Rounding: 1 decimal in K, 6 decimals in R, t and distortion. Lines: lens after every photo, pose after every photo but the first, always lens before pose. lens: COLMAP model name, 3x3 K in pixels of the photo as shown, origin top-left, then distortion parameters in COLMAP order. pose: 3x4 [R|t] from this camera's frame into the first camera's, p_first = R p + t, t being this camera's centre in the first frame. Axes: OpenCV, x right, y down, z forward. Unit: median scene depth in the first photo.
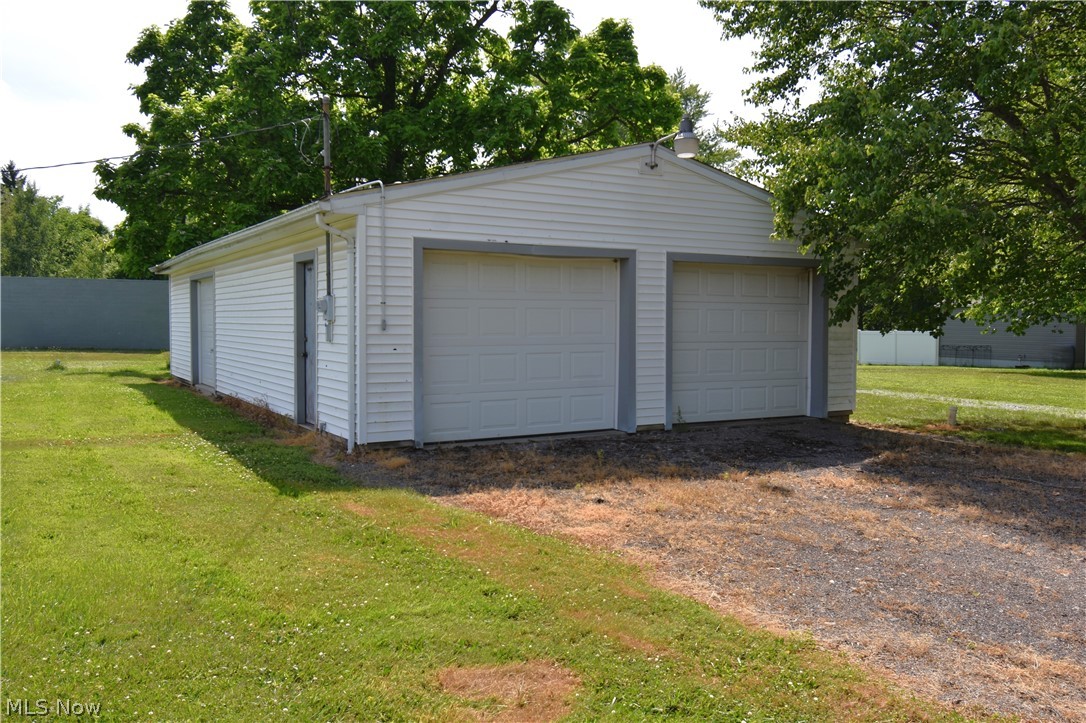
lens RADIAL K [[873.4, 0, 543.2], [0, 873.4, 362.8], [0, 0, 1]] dist [-0.005426, -0.002717]
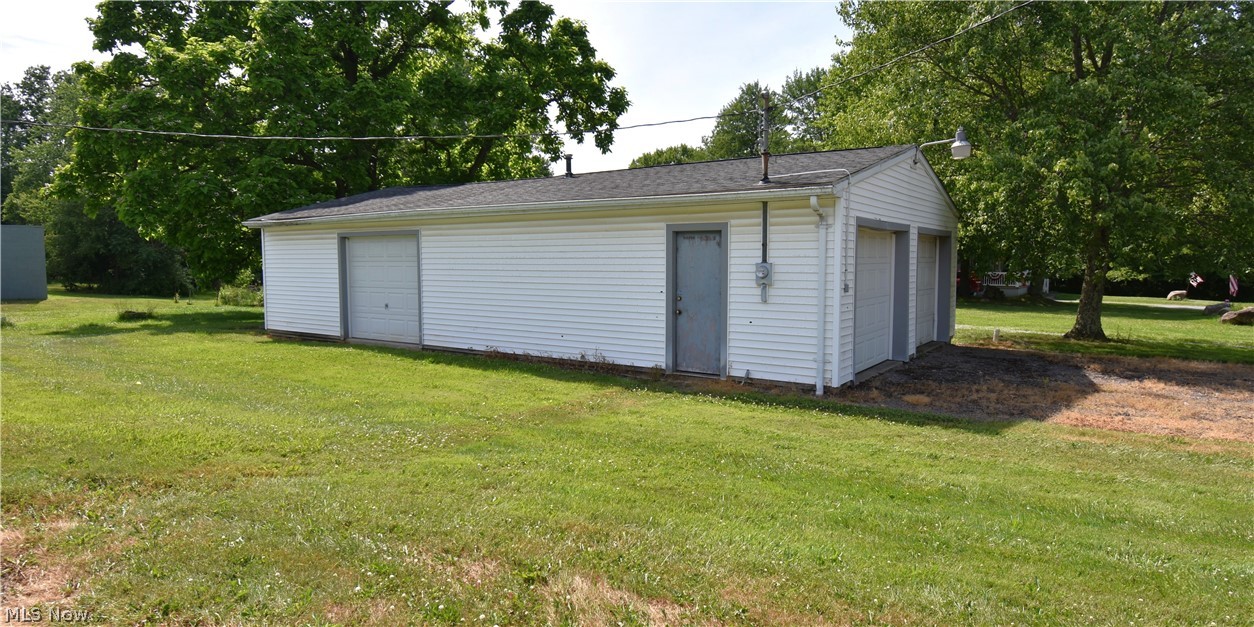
lens RADIAL K [[707.5, 0, 626.0], [0, 707.5, 313.3], [0, 0, 1]] dist [0.006821, 0.001563]
pose [[0.916245, -0.031111, 0.399408, -0.300803], [0.021592, 0.999366, 0.028311, -0.014972], [-0.400035, -0.017315, 0.916336, 0.075876]]
